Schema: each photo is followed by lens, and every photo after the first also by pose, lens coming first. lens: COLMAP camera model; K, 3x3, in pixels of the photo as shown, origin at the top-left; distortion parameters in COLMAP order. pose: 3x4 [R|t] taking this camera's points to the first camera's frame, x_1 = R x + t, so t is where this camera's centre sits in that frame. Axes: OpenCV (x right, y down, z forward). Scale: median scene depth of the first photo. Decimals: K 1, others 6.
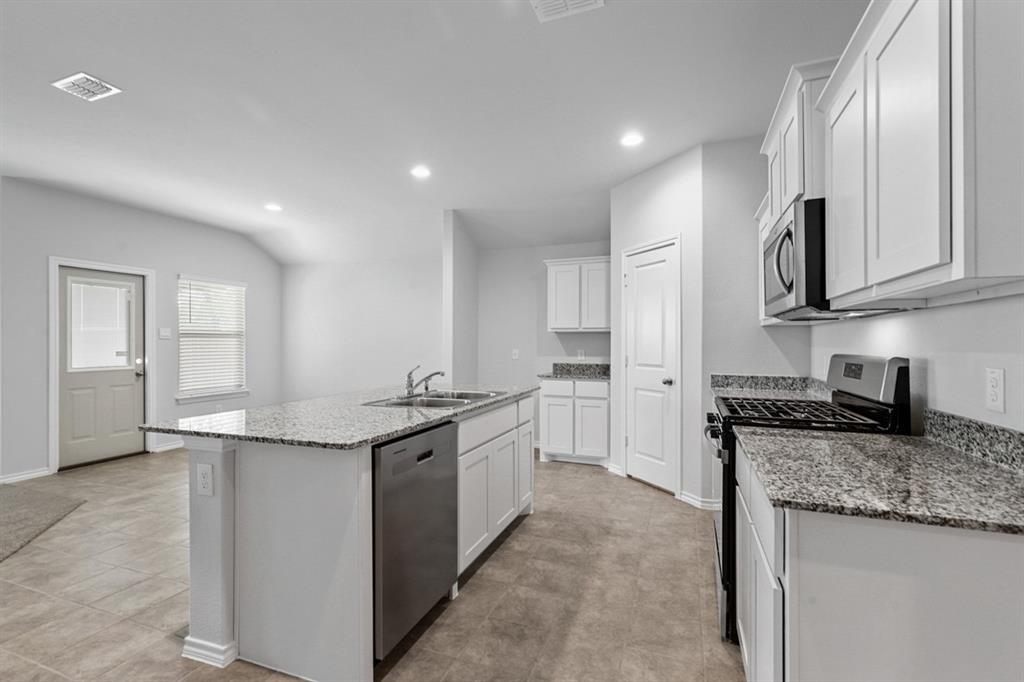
lens RADIAL K [[463.6, 0, 511.2], [0, 463.6, 339.8], [0, 0, 1]] dist [0.001915, -0.000316]
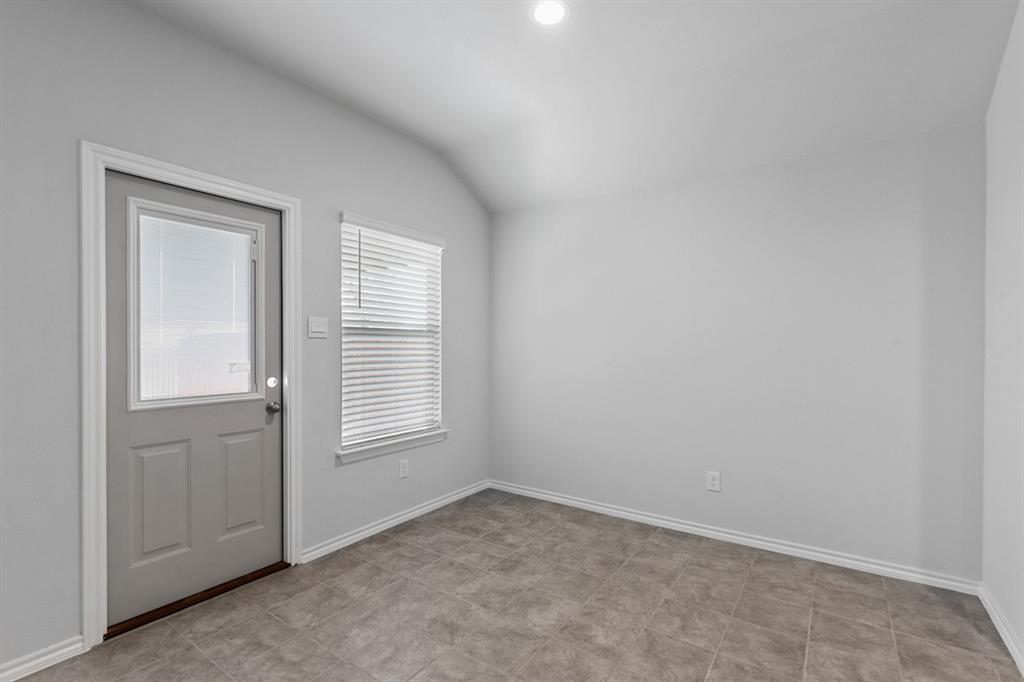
lens RADIAL K [[463.6, 0, 513.8], [0, 463.6, 342.6], [0, 0, 1]] dist [0.001915, -0.000316]
pose [[0.969006, 0.003309, -0.247013, -0.430235], [-0.002581, 0.999991, 0.003274, 0.001006], [0.247022, -0.002535, 0.969007, 0.584593]]
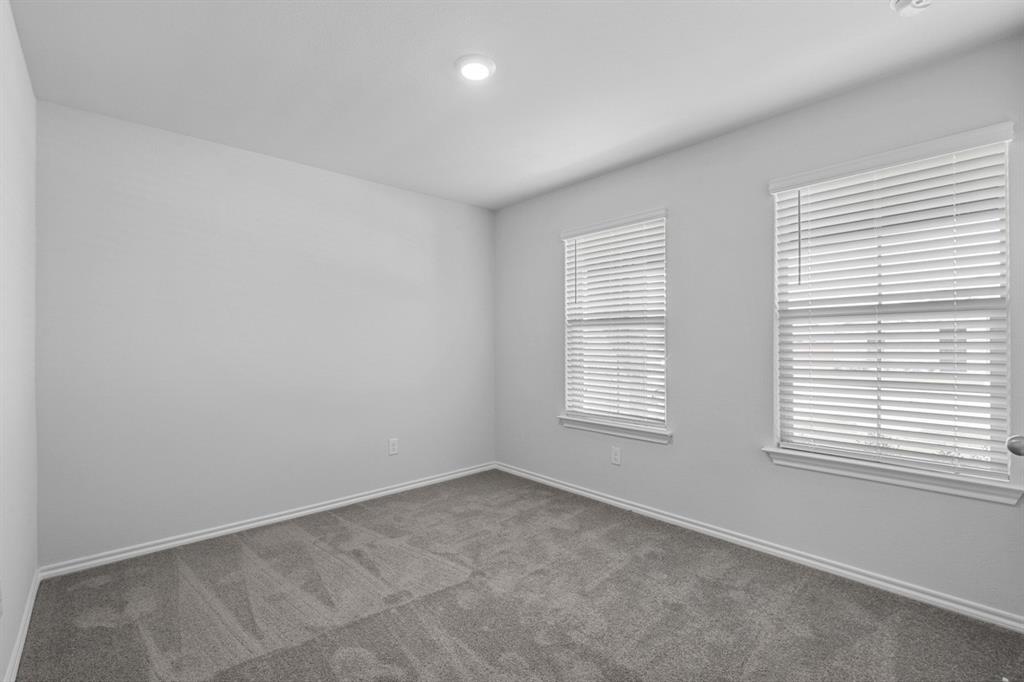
lens RADIAL K [[463.6, 0, 510.4], [0, 463.6, 343.8], [0, 0, 1]] dist [0.001915, -0.000316]
pose [[-0.462270, 0.014234, -0.886625, -0.076600], [0.006313, 0.999899, 0.012761, 0.012680], [0.886717, 0.000302, -0.462313, 1.344239]]
